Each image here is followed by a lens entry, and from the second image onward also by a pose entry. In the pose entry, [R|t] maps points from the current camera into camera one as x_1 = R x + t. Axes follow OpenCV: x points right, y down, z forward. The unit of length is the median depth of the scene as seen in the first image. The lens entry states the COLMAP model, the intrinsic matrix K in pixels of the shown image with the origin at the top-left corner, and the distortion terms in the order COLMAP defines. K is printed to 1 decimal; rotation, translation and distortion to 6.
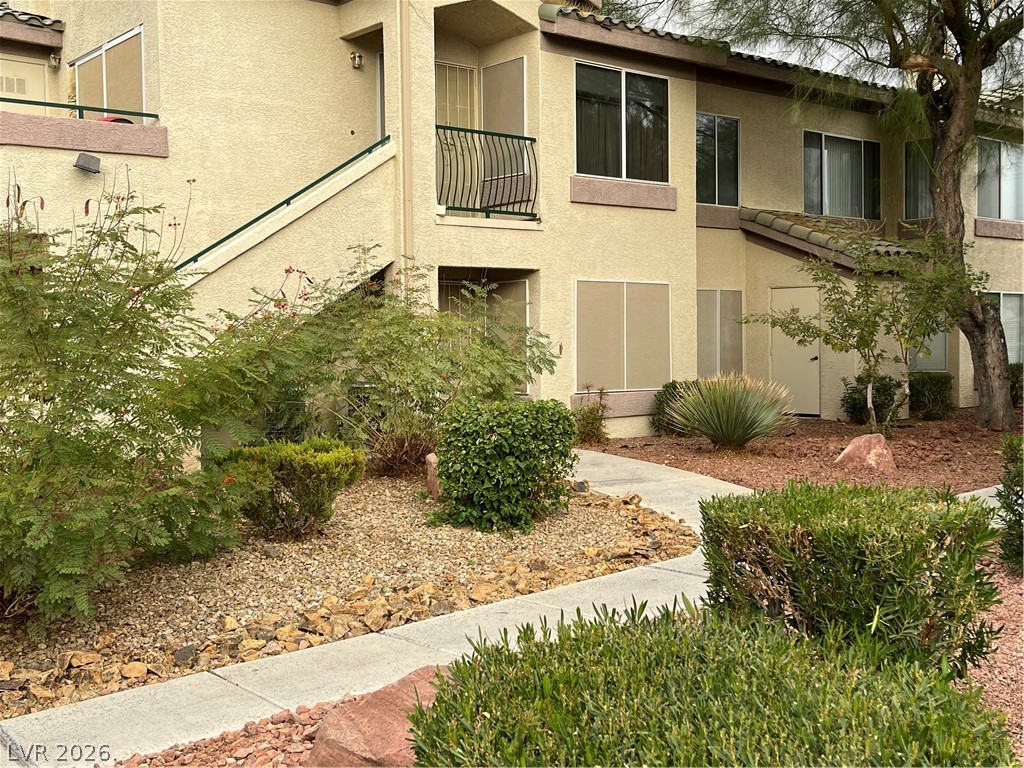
lens RADIAL K [[1142.1, 0, 513.1], [0, 1142.1, 387.0], [0, 0, 1]] dist [0.008642, 0.000000]
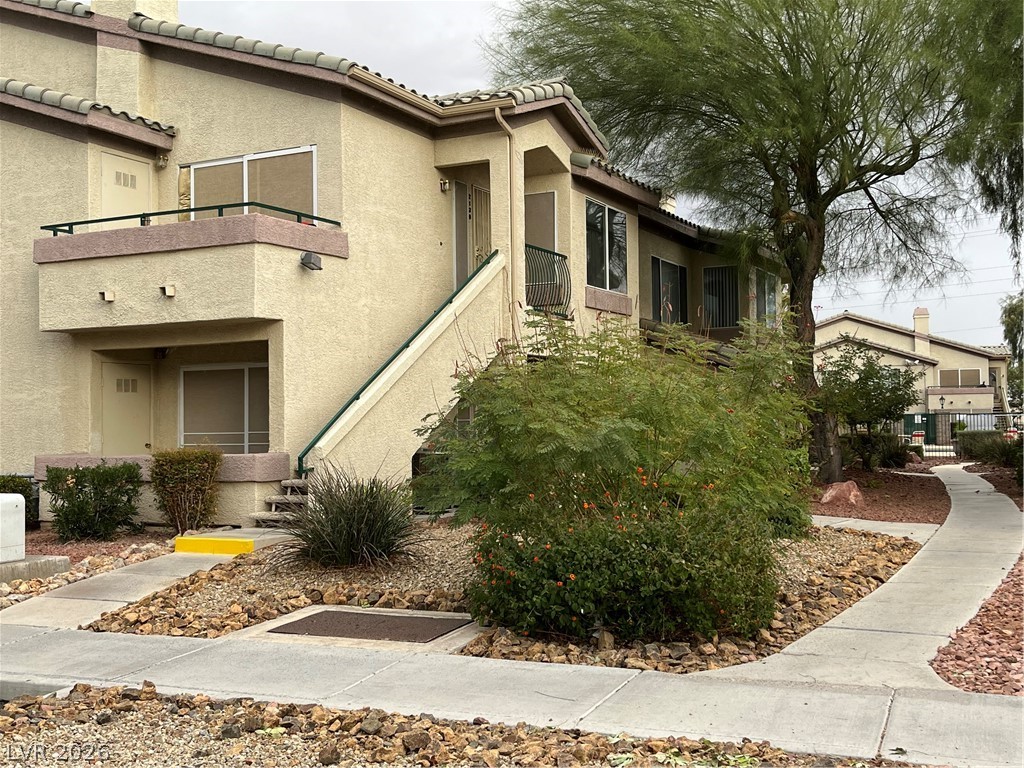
lens RADIAL K [[1142.1, 0, 510.5], [0, 1142.1, 381.3], [0, 0, 1]] dist [0.008642, 0.000000]
pose [[0.920435, 0.013851, 0.390651, -0.530551], [0.020887, 0.996202, -0.084534, 0.024651], [-0.390338, 0.085968, 0.916649, -0.117707]]
